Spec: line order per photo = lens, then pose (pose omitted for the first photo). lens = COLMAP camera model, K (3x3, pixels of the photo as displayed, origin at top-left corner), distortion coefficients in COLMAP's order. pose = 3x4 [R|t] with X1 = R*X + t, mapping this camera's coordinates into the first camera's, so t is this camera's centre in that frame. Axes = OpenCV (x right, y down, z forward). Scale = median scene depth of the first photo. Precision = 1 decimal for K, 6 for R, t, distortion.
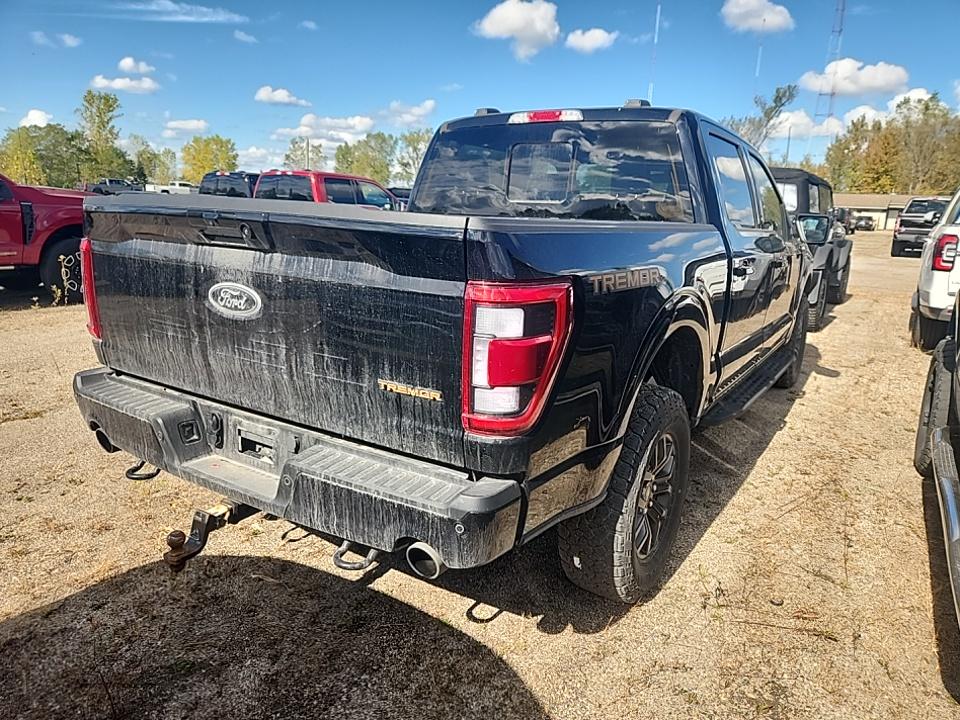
lens RADIAL K [[647.1, 0, 480.0], [0, 647.1, 360.0], [0, 0, 1]] dist [0.074650, -0.061414]
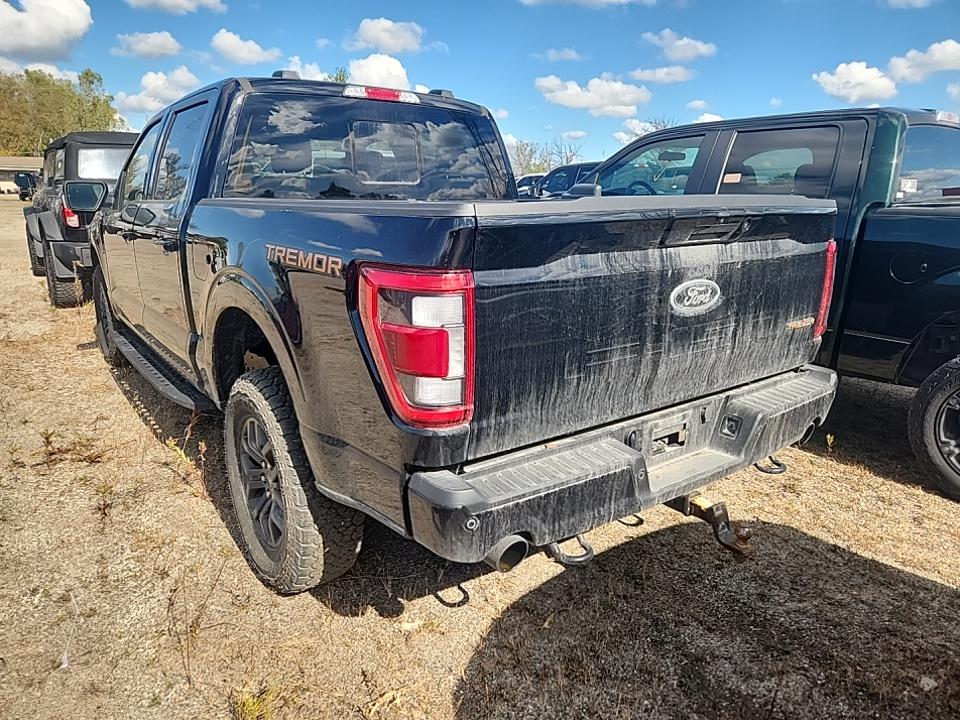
lens RADIAL K [[647.1, 0, 480.0], [0, 647.1, 360.0], [0, 0, 1]] dist [0.074650, -0.061414]
pose [[0.353888, -0.268685, 0.895864, -1.414771], [0.218525, 0.955090, 0.200126, -0.270722], [-0.909401, 0.124946, 0.396709, 0.909505]]
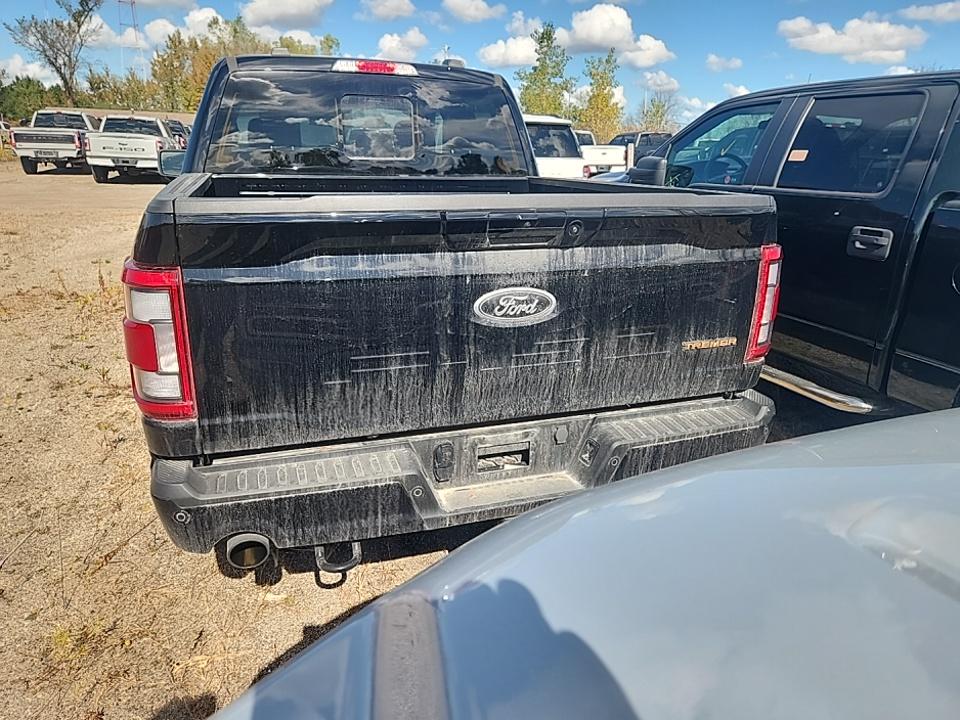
lens RADIAL K [[655.0, 0, 480.0], [0, 655.0, 360.0], [0, 0, 1]] dist [0.073178, -0.065662]
pose [[0.619904, -0.265861, 0.738266, -1.092717], [0.183072, 0.963890, 0.193391, -0.203387], [-0.763023, 0.015271, 0.646191, 0.446706]]
